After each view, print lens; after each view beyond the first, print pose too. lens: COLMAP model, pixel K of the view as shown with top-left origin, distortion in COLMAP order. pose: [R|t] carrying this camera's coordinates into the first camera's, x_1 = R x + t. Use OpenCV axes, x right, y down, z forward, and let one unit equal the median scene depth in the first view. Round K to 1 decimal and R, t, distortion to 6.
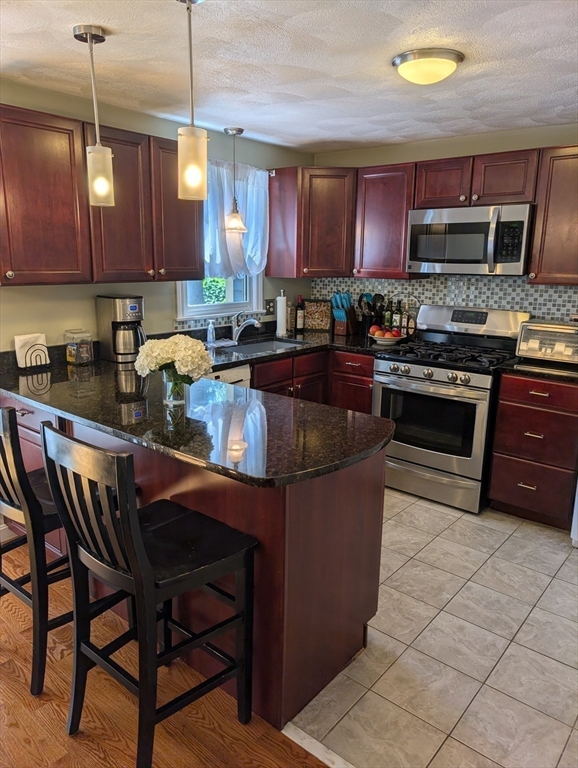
lens RADIAL K [[557.8, 0, 289.0], [0, 557.8, 384.0], [0, 0, 1]] dist [0.009629, 0.004887]
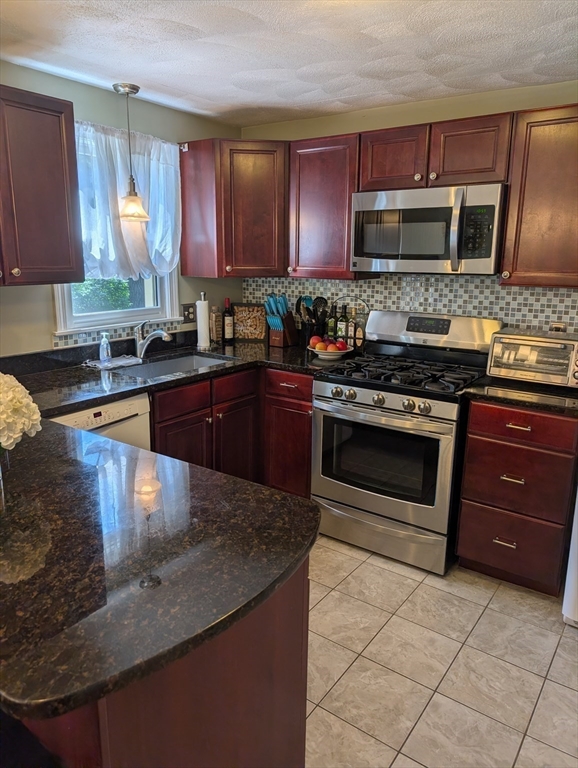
lens RADIAL K [[562.4, 0, 289.0], [0, 562.4, 384.0], [0, 0, 1]] dist [0.016625, -0.005363]
pose [[0.997295, -0.018471, 0.071151, 0.061884], [0.018179, 0.999823, 0.004749, -0.043445], [-0.071226, -0.003442, 0.997454, 0.200666]]
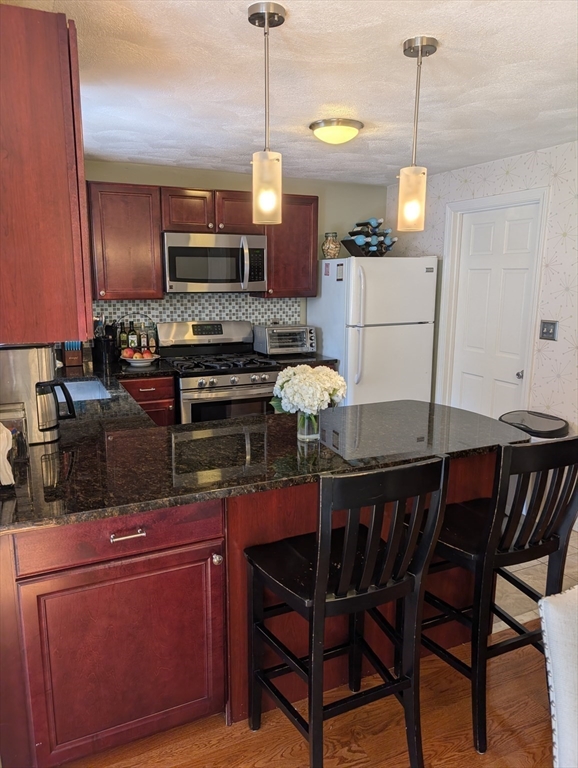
lens RADIAL K [[537.7, 0, 276.6], [0, 537.7, 383.6], [0, 0, 1]] dist [0.071932, 0.001010]
pose [[0.471943, -0.184999, 0.862001, -0.597550], [0.202925, 0.974278, 0.097995, -0.094275], [-0.857958, 0.128673, 0.497345, 0.356647]]
